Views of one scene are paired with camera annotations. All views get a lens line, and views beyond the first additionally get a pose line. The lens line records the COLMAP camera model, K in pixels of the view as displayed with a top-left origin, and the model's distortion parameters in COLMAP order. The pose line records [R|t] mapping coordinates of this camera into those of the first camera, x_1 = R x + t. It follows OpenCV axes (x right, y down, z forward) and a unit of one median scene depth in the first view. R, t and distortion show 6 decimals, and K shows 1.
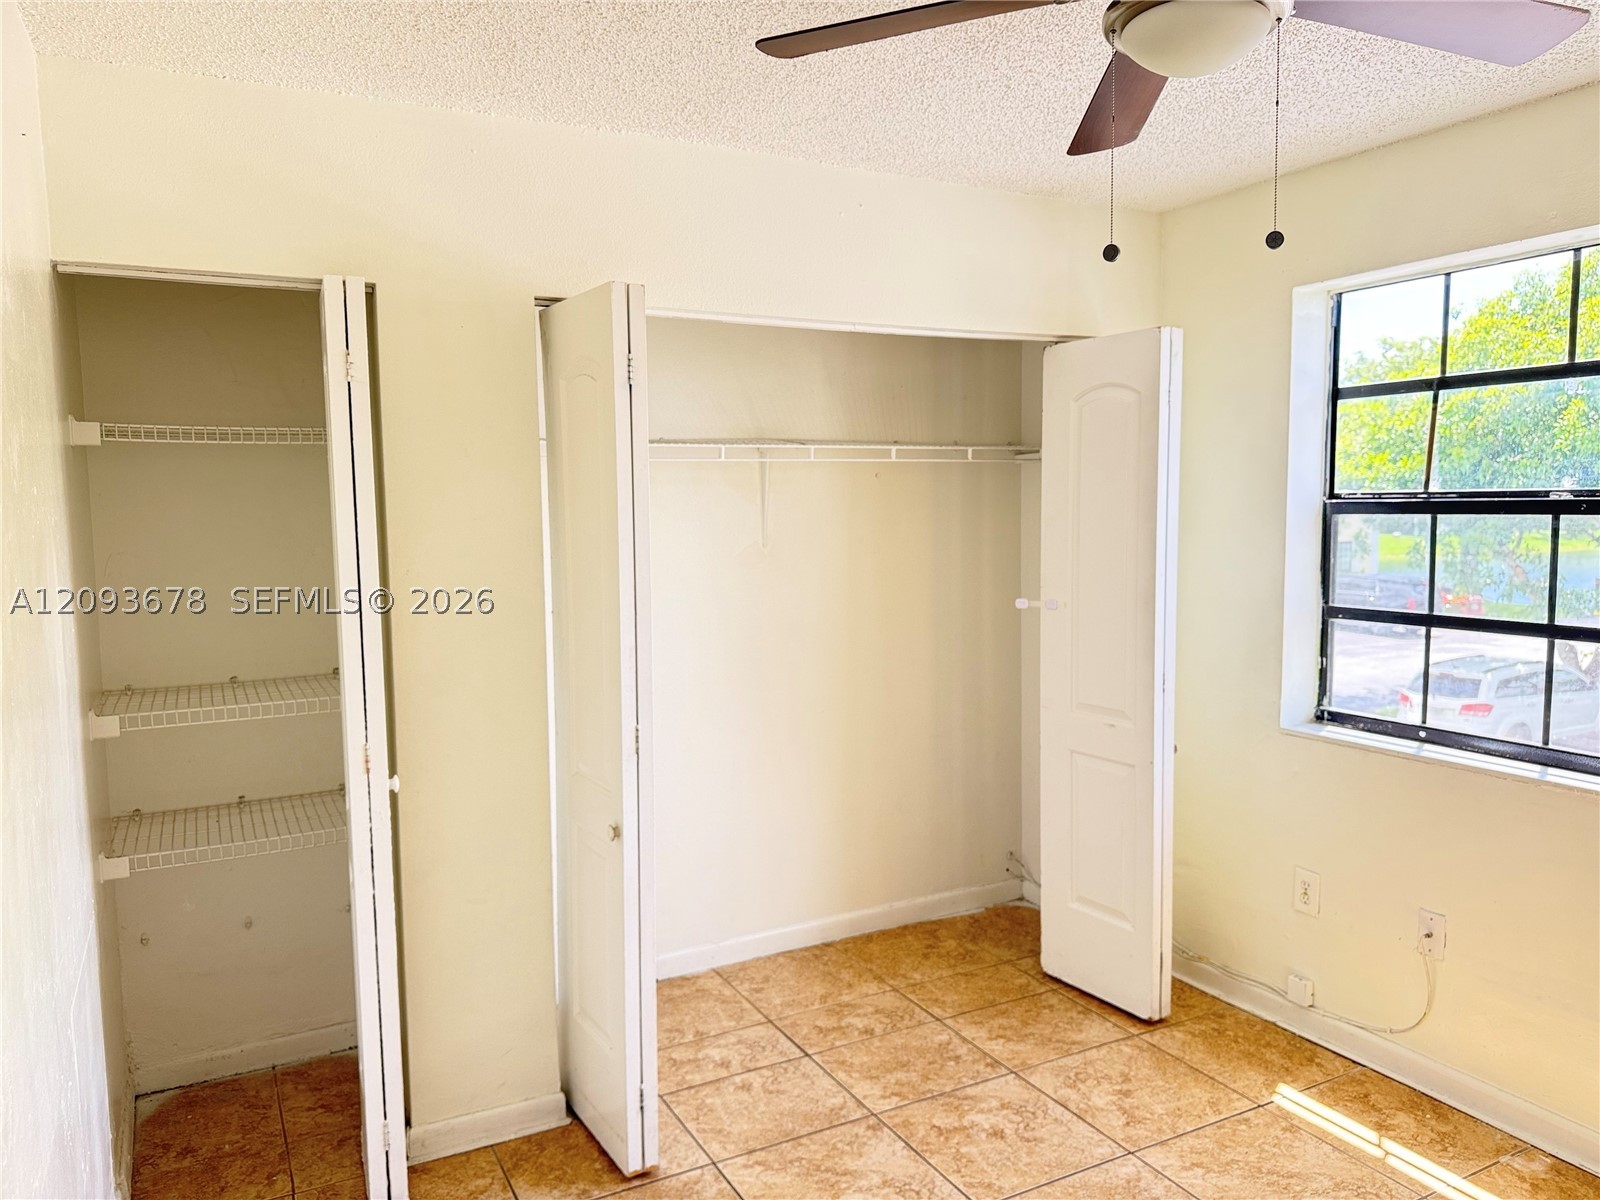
lens RADIAL K [[1140.6, 0, 800.0], [0, 1140.6, 600.0], [0, 0, 1]] dist [0.044993, -0.068701]
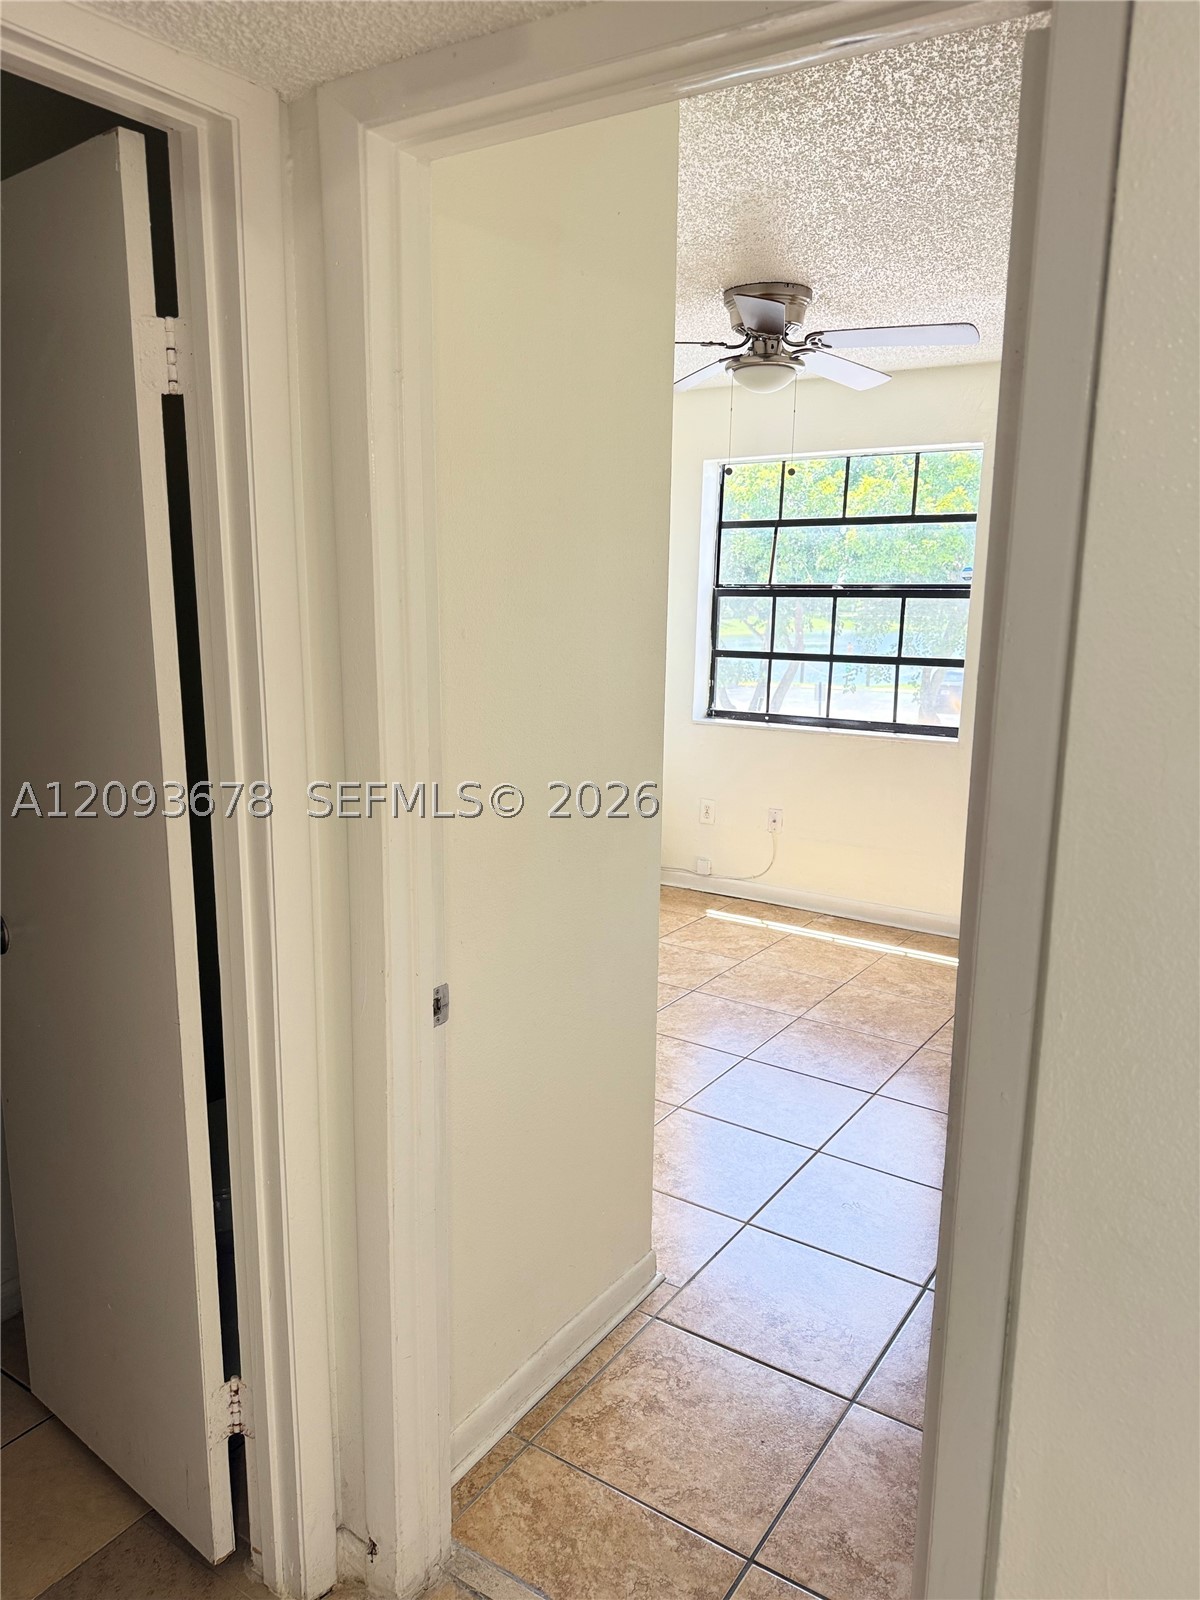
lens RADIAL K [[1103.6, 0, 600.0], [0, 1103.6, 800.0], [0, 0, 1]] dist [0.180133, -0.355435]
pose [[0.883173, -0.064812, 0.464548, -0.513576], [0.015931, 0.993981, 0.108390, 0.048272], [-0.468777, -0.088326, 0.878890, -0.438533]]
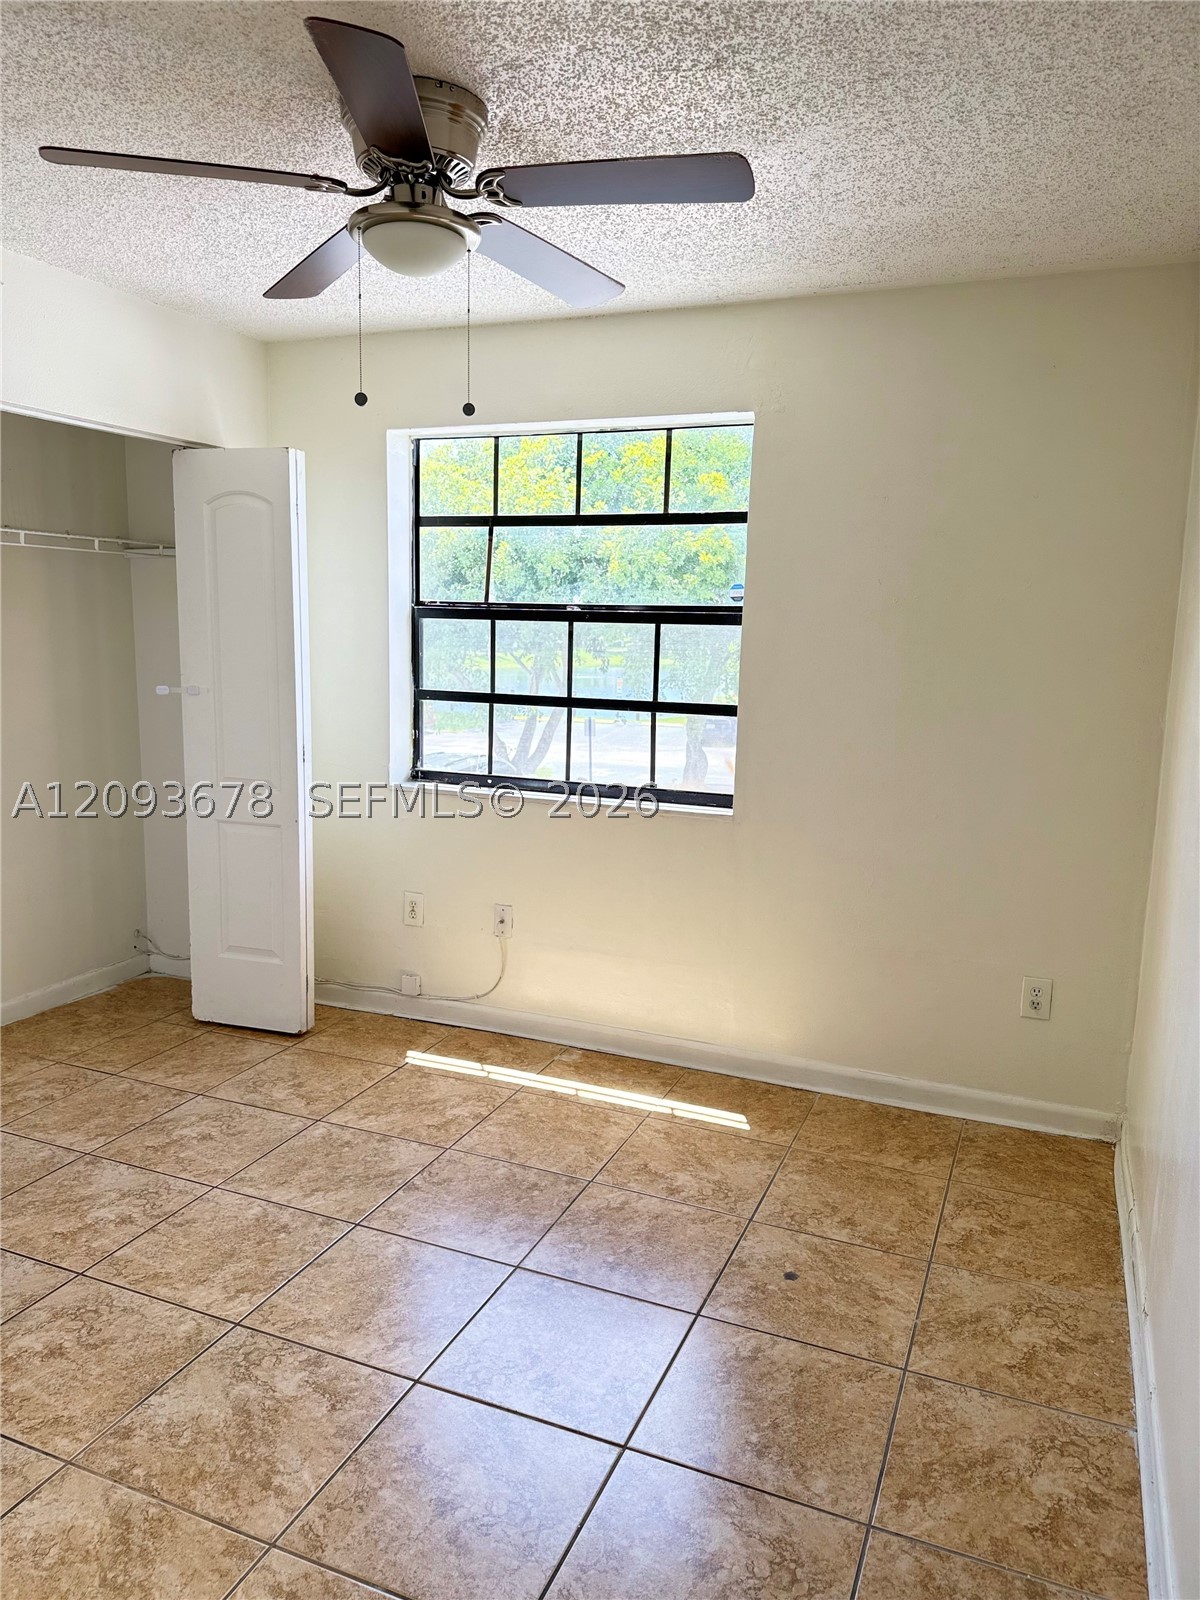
lens RADIAL K [[1108.8, 0, 604.9], [0, 1108.8, 808.6], [0, 0, 1]] dist [0.136717, -0.214105]
pose [[0.769870, -0.073852, 0.633913, -0.190470], [0.021085, 0.995683, 0.090392, 0.030702], [-0.637852, -0.056224, 0.768104, -0.108320]]
